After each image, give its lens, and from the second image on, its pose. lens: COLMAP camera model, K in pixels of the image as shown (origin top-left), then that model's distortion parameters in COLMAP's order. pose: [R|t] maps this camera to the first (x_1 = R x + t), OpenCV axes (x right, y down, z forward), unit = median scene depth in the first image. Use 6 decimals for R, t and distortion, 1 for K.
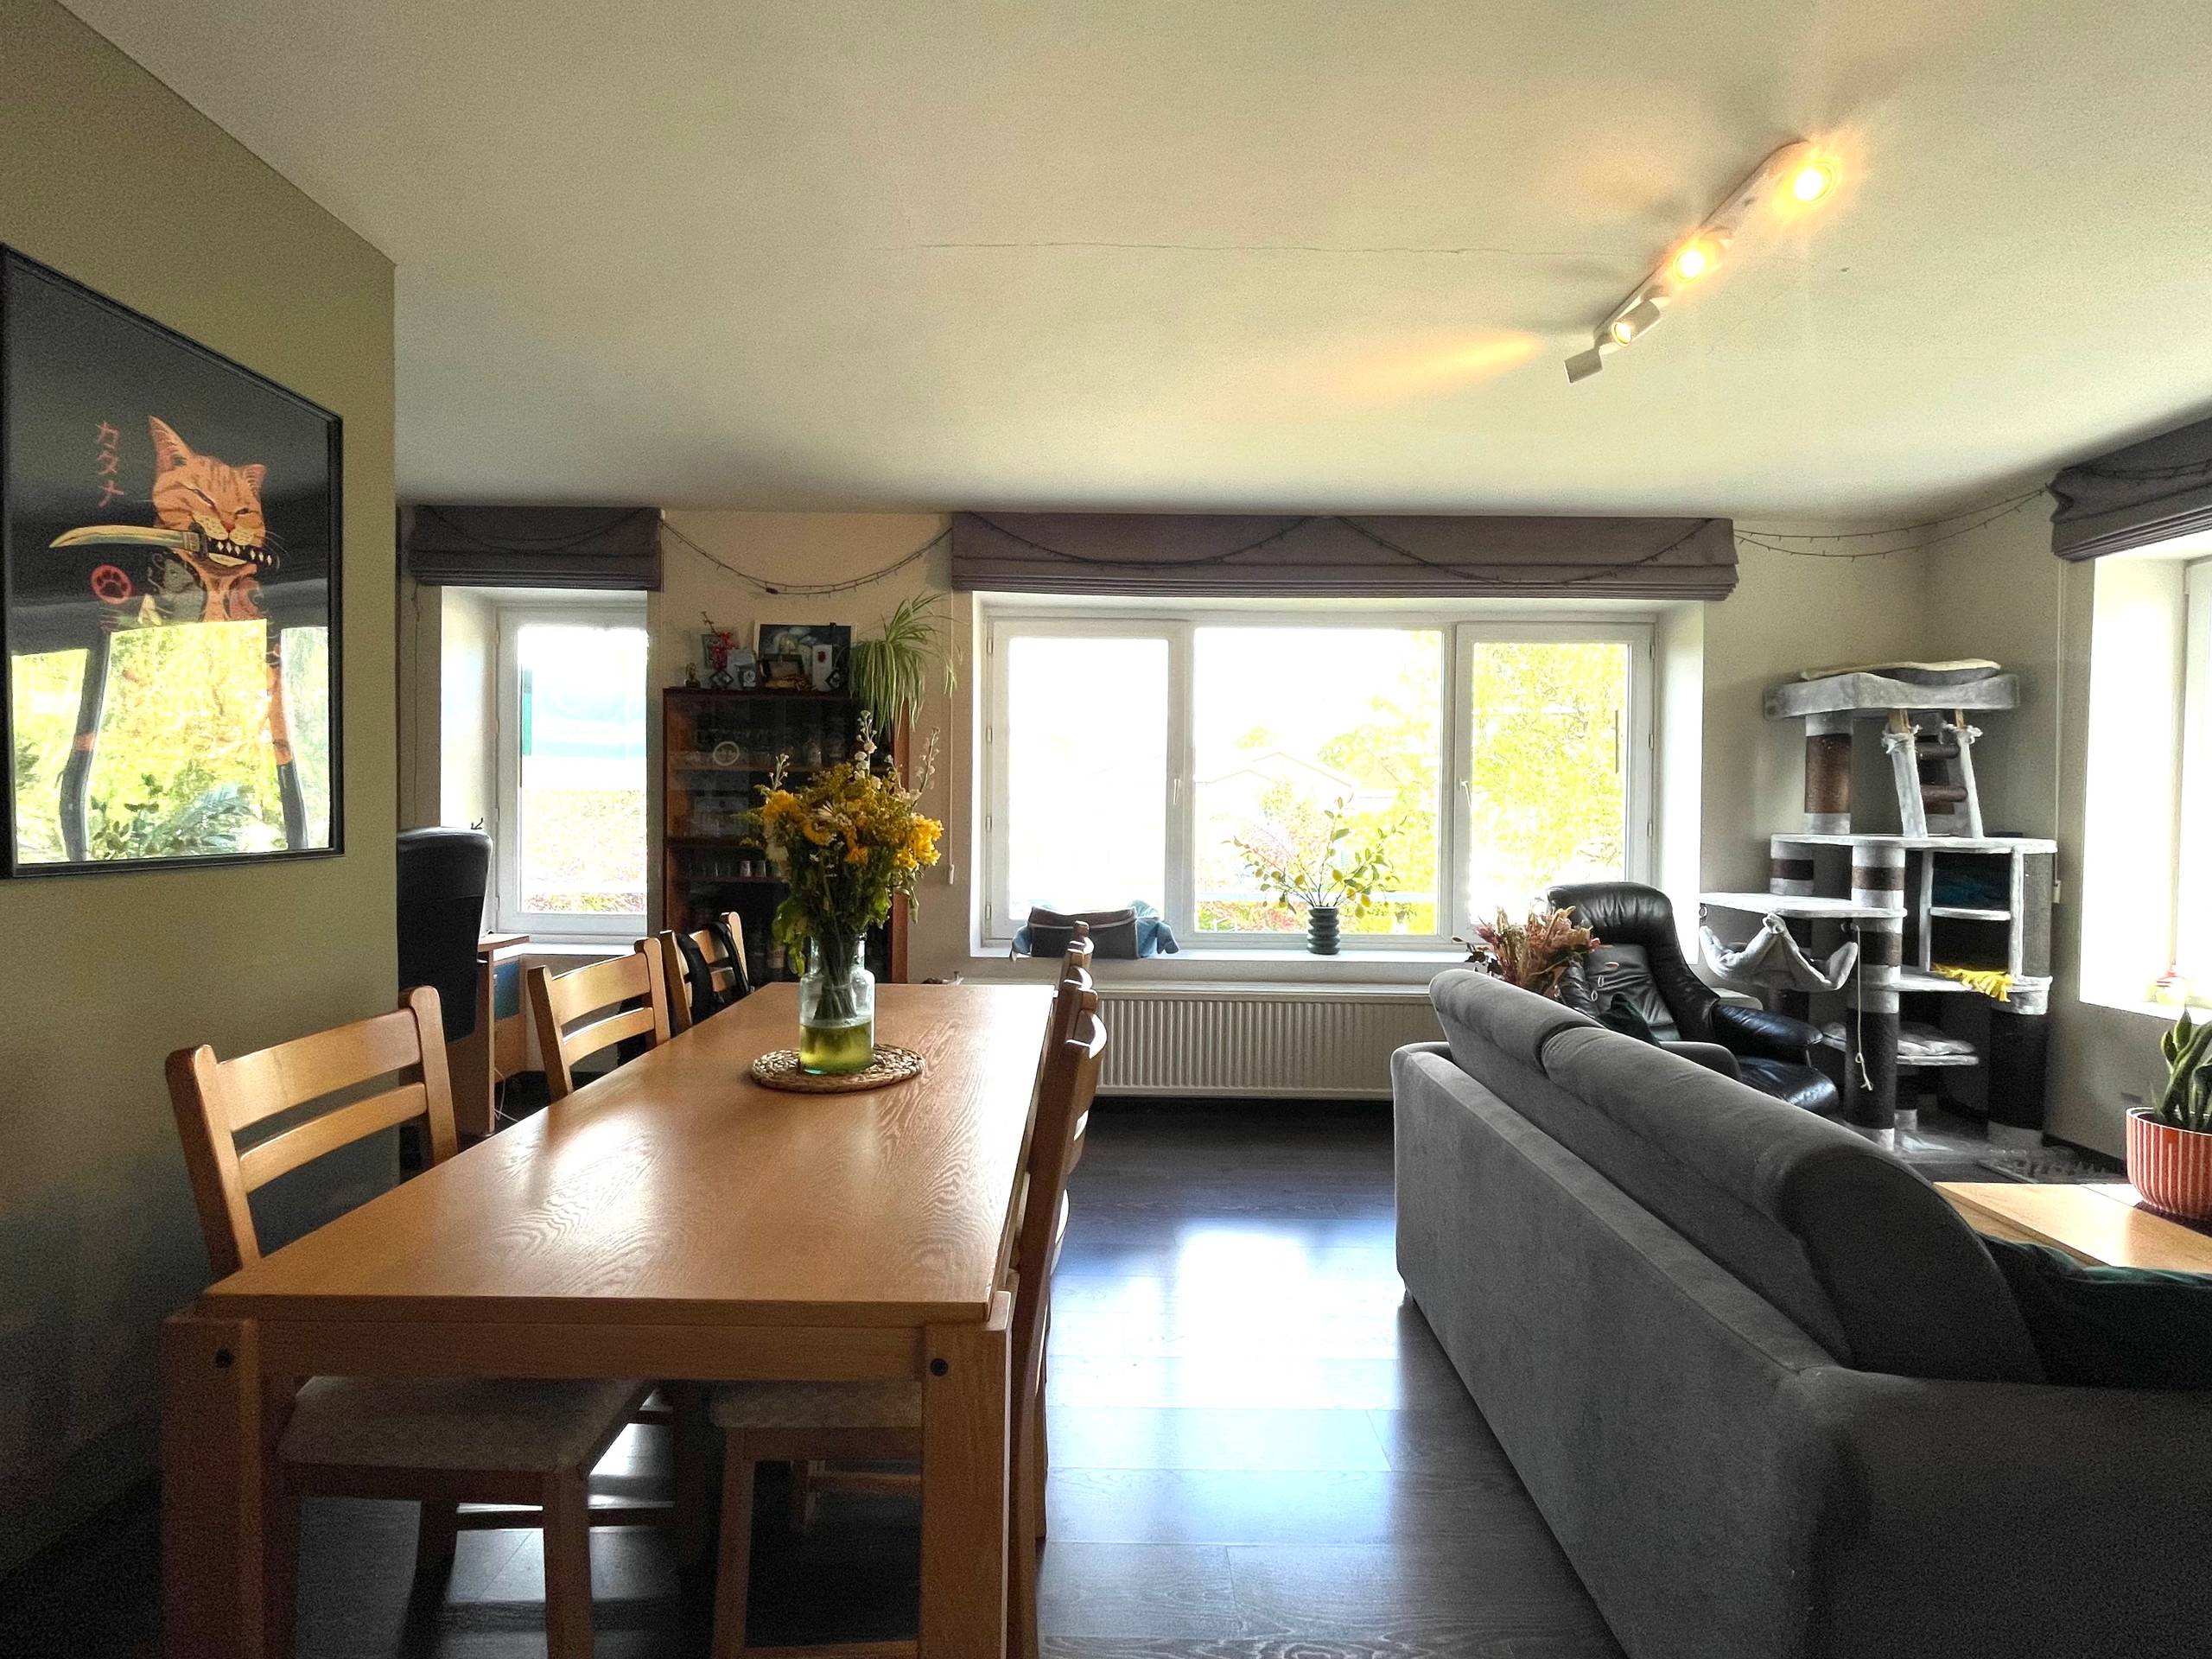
lens RADIAL K [[958.5, 0, 1106.0], [0, 958.5, 829.5], [0, 0, 1]] dist [-0.000008, 0.000170]
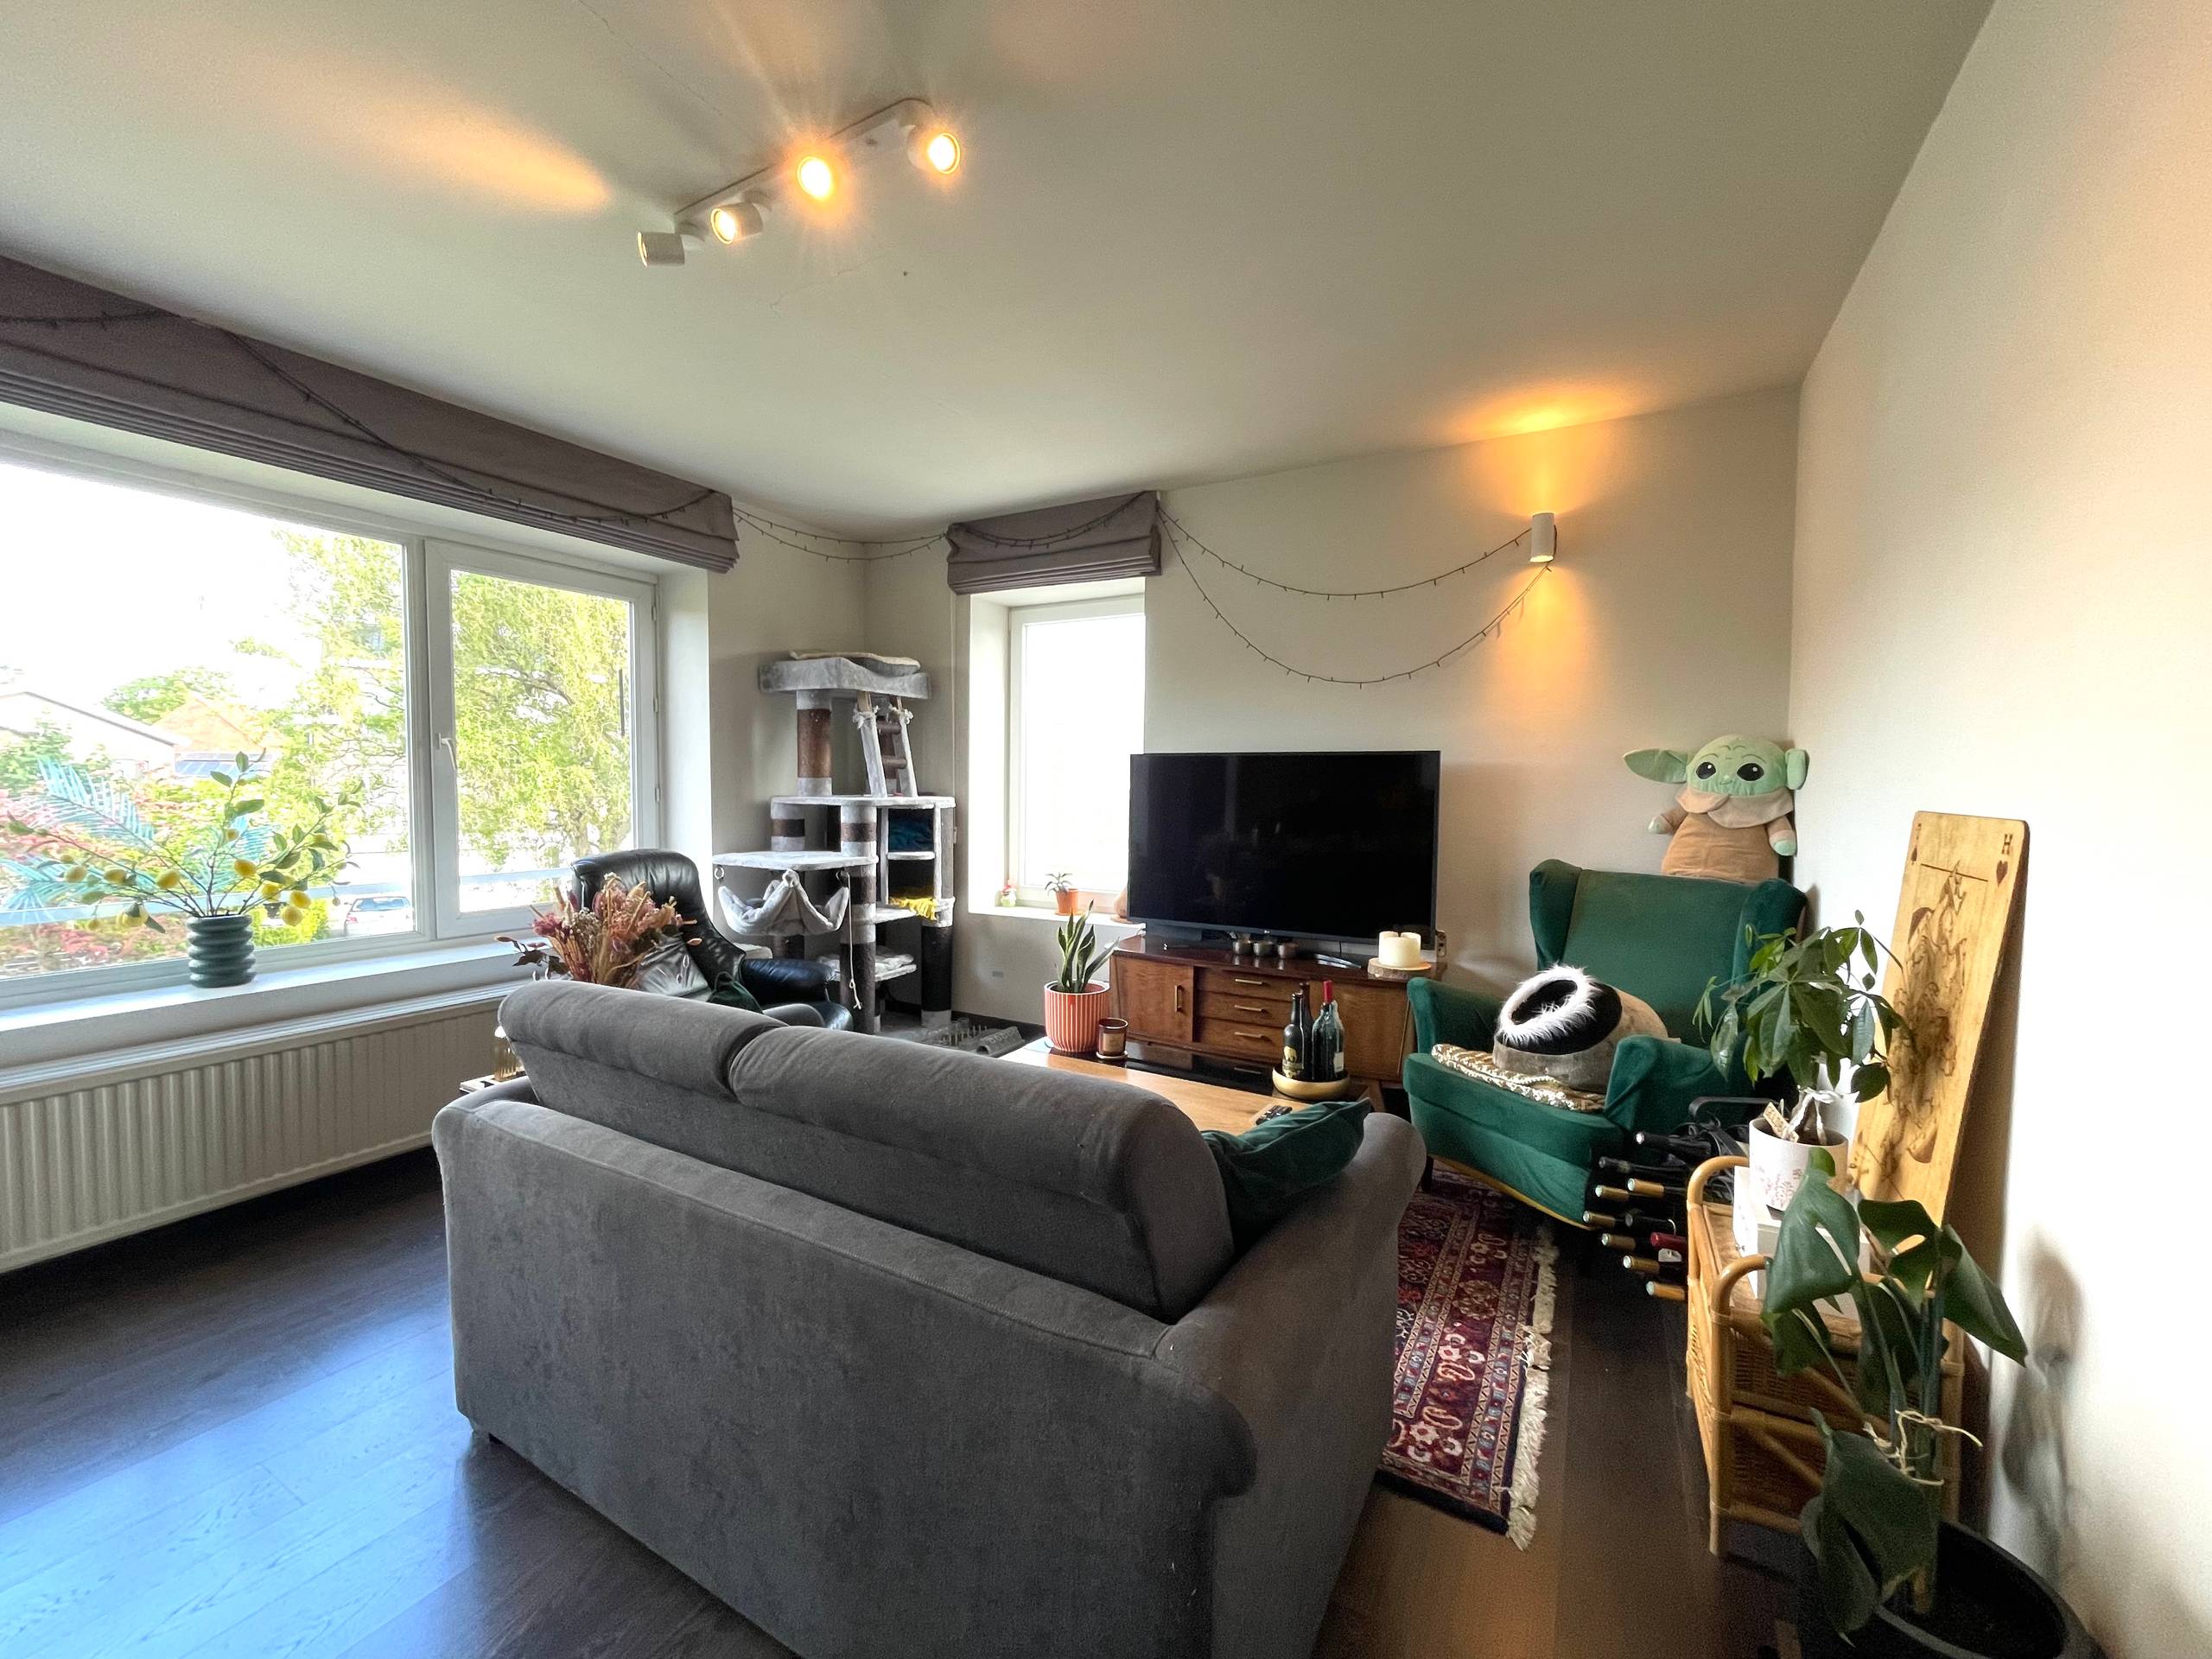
lens RADIAL K [[895.4, 0, 1109.6], [0, 895.4, 825.5], [0, 0, 1]] dist [-0.001887, -0.000249]
pose [[0.487944, -0.045622, 0.871682, -0.016352], [0.015652, 0.998930, 0.043520, -0.000979], [-0.872735, -0.007591, 0.488136, 0.178116]]
